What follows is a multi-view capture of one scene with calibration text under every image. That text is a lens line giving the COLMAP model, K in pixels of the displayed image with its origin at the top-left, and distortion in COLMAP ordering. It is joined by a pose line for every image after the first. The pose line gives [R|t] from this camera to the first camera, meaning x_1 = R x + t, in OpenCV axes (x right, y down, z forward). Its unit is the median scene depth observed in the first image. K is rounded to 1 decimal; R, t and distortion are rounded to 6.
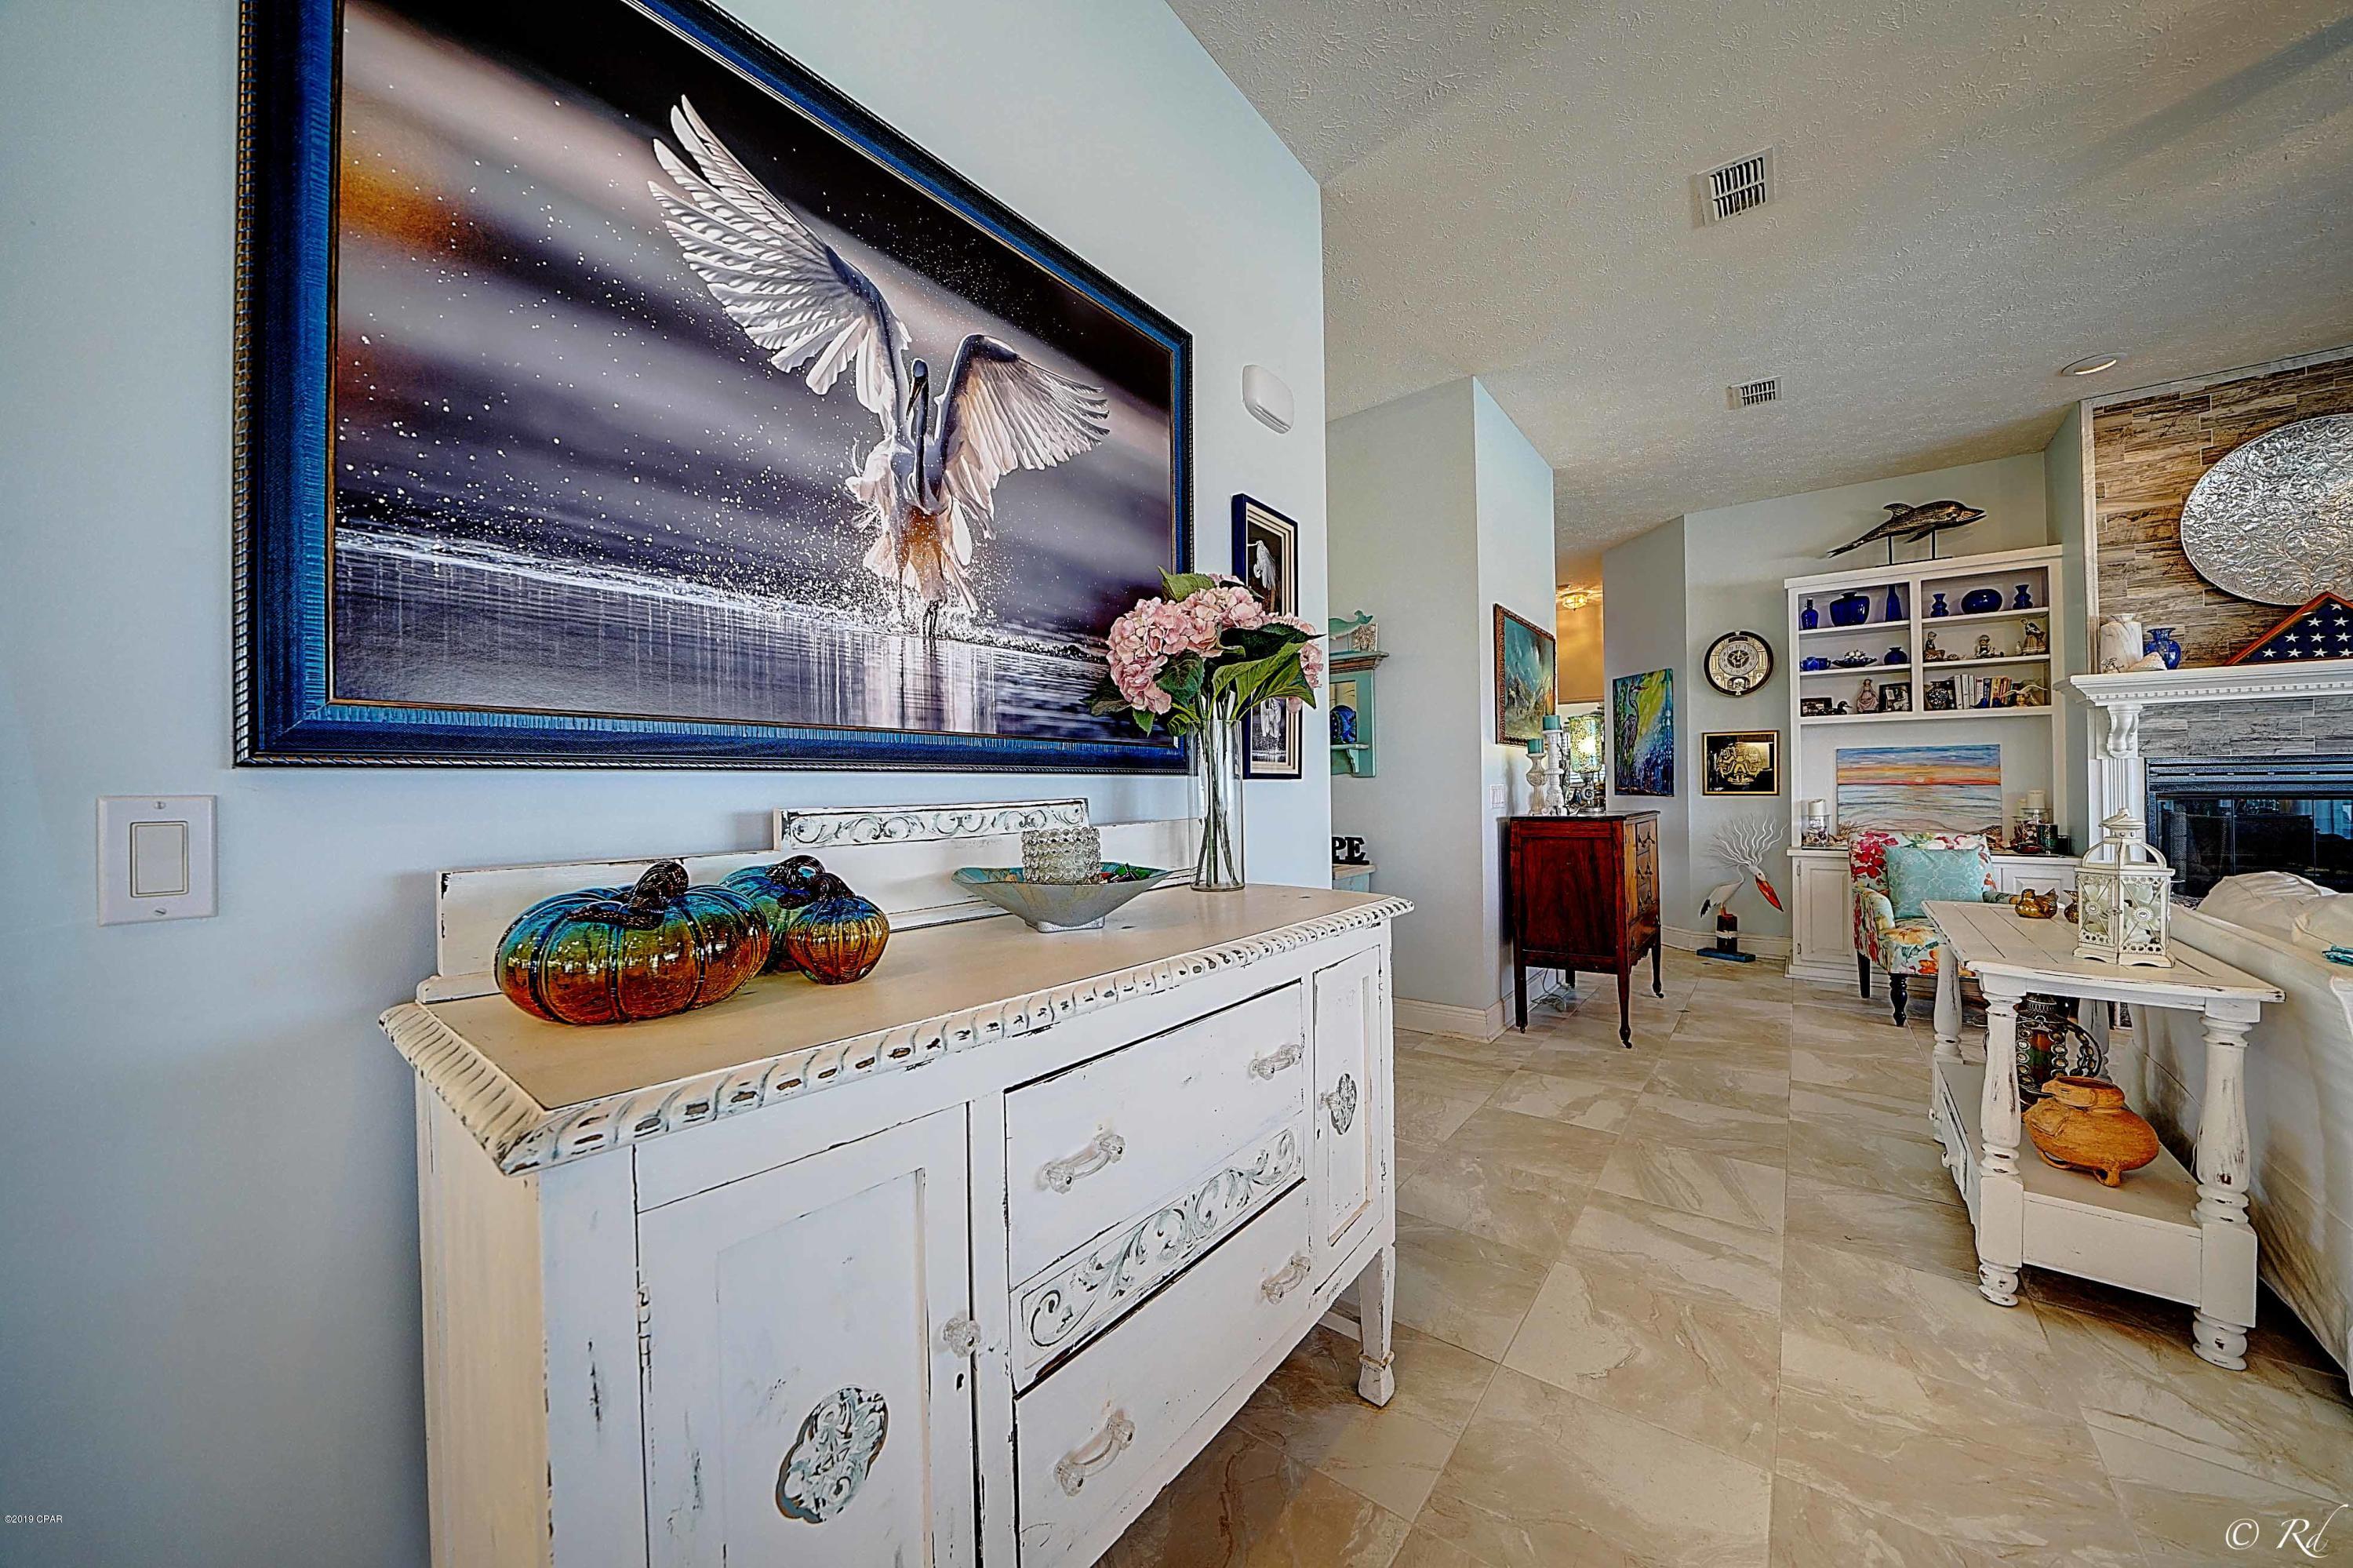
lens RADIAL K [[809.8, 0, 1174.3], [0, 809.8, 785.2], [0, 0, 1]] dist [-0.000120, 0.000089]
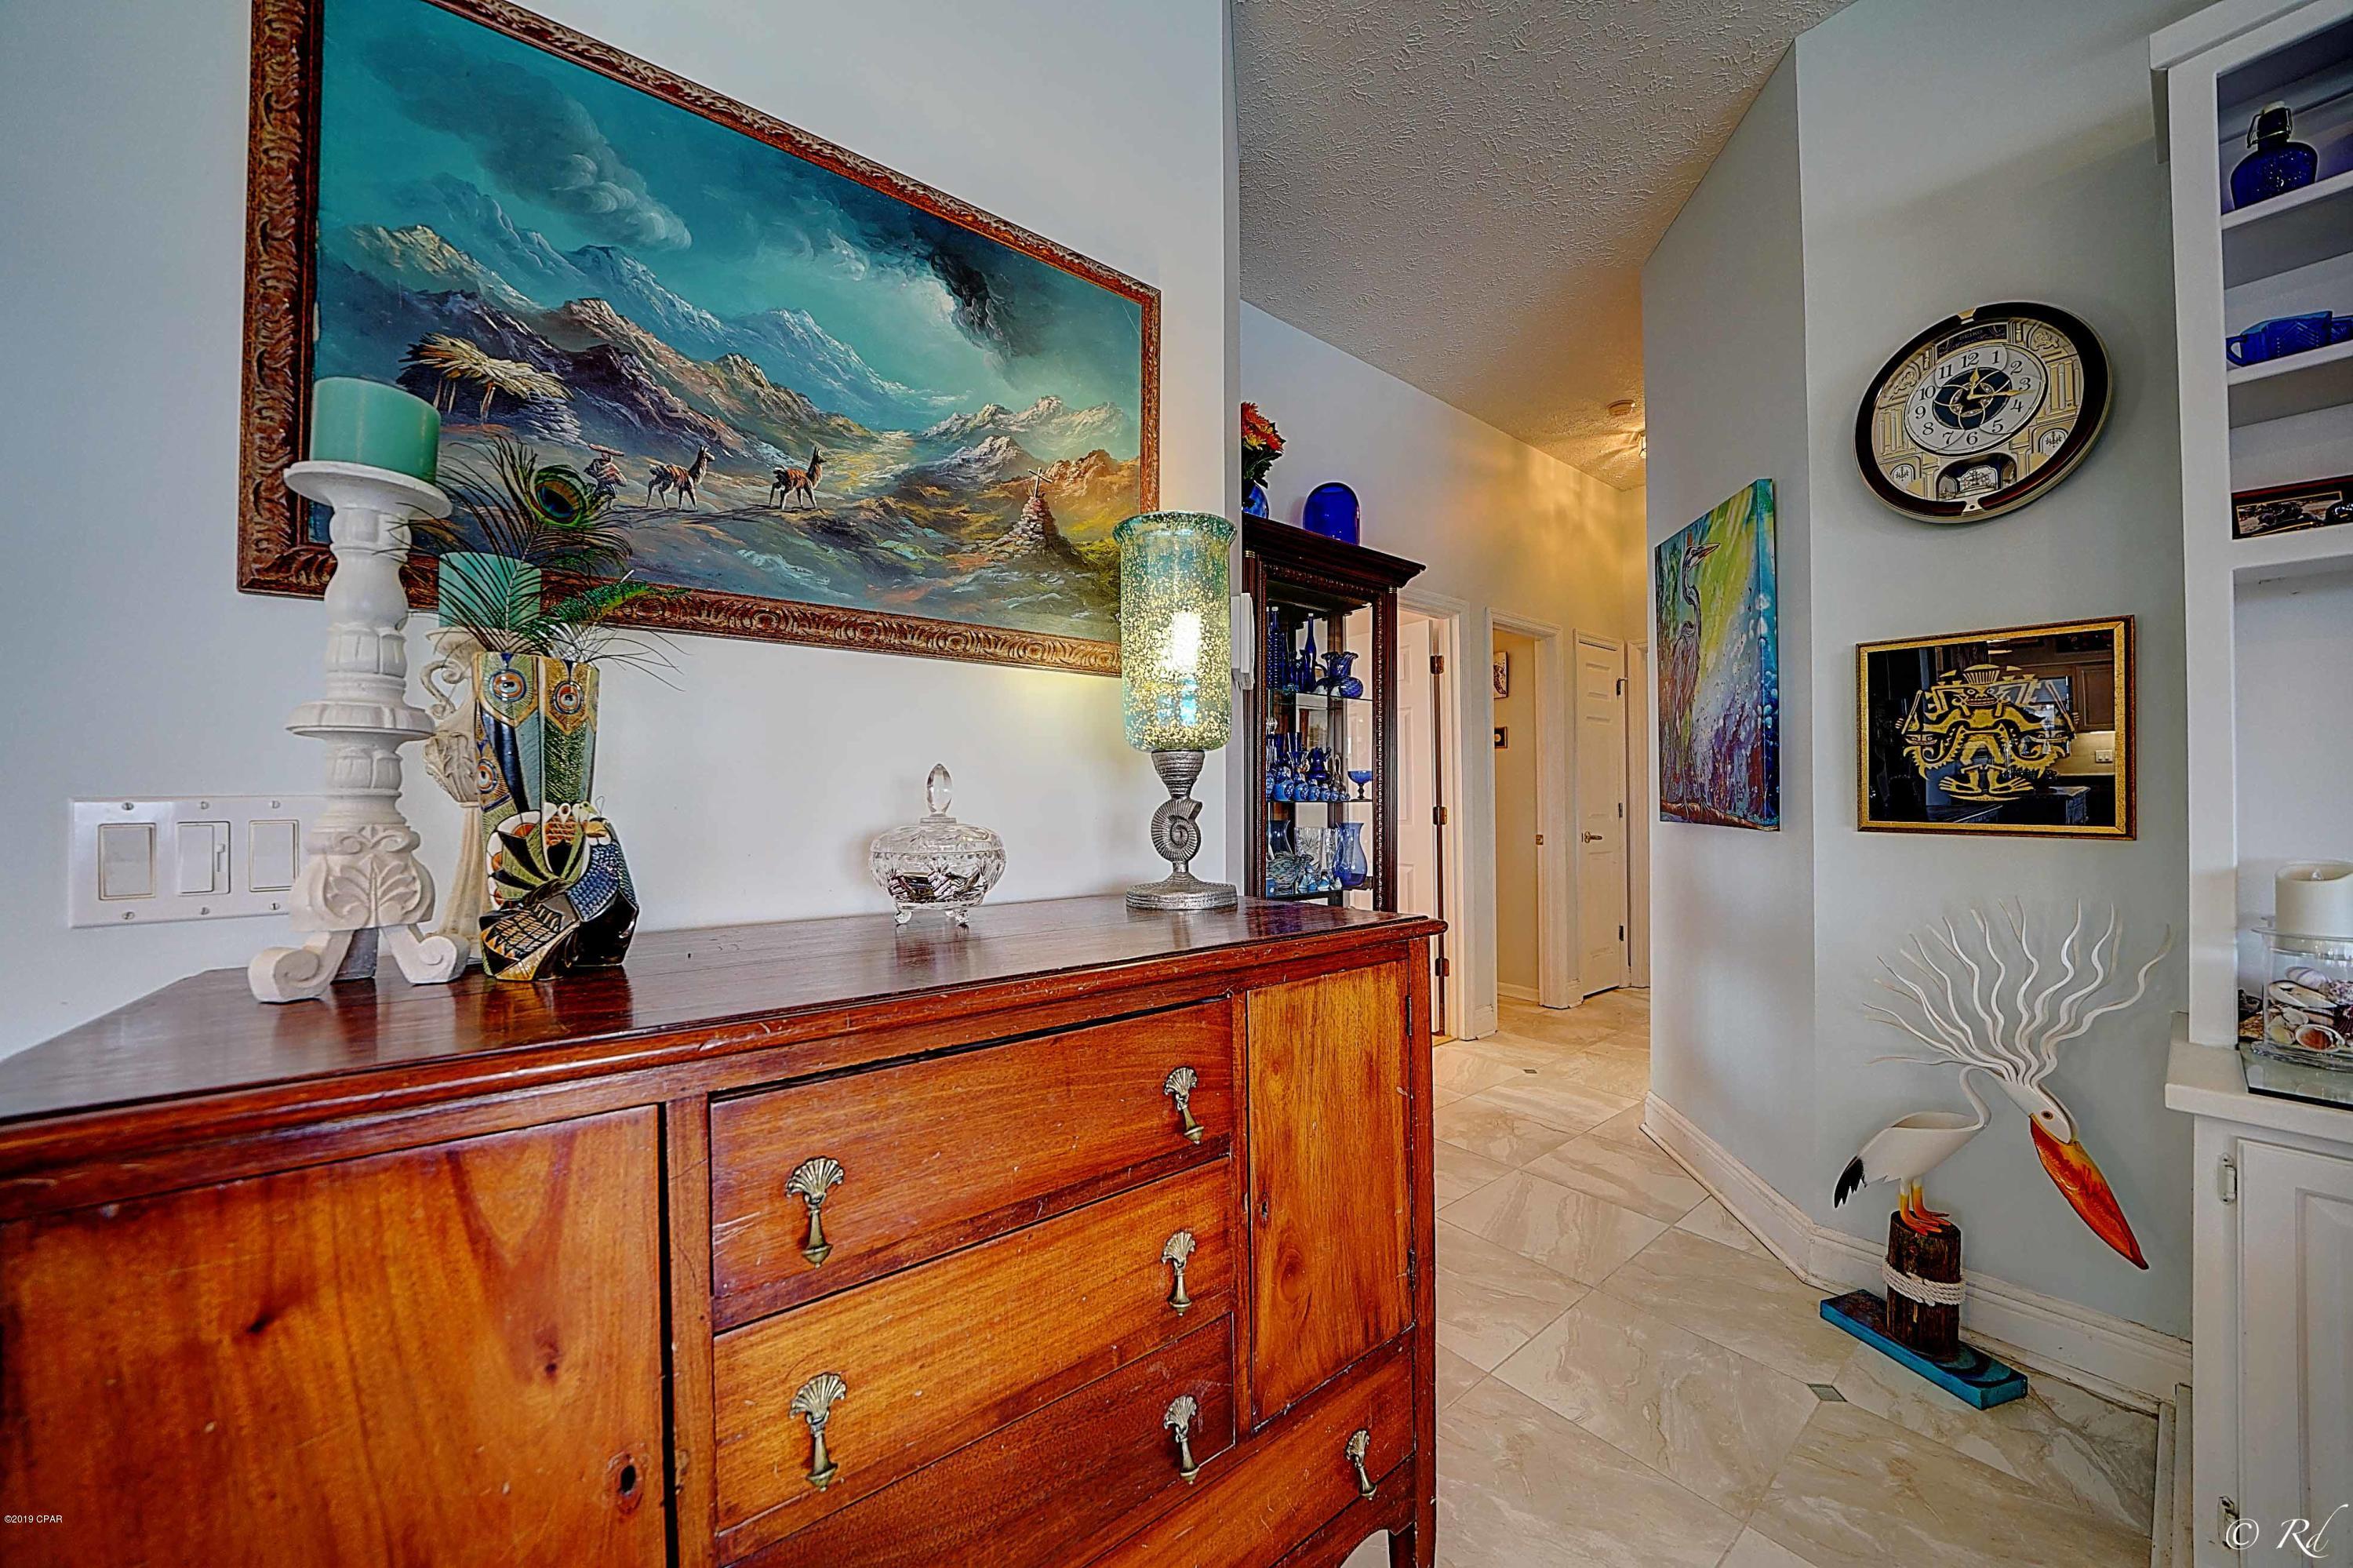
lens RADIAL K [[809.8, 0, 1183.4], [0, 809.8, 786.6], [0, 0, 1]] dist [-0.000120, 0.000089]
pose [[0.968733, 0.001267, -0.248103, 0.479085], [-0.002278, 0.999990, -0.003790, -0.004239], [0.248096, 0.004236, 0.968726, 0.621980]]
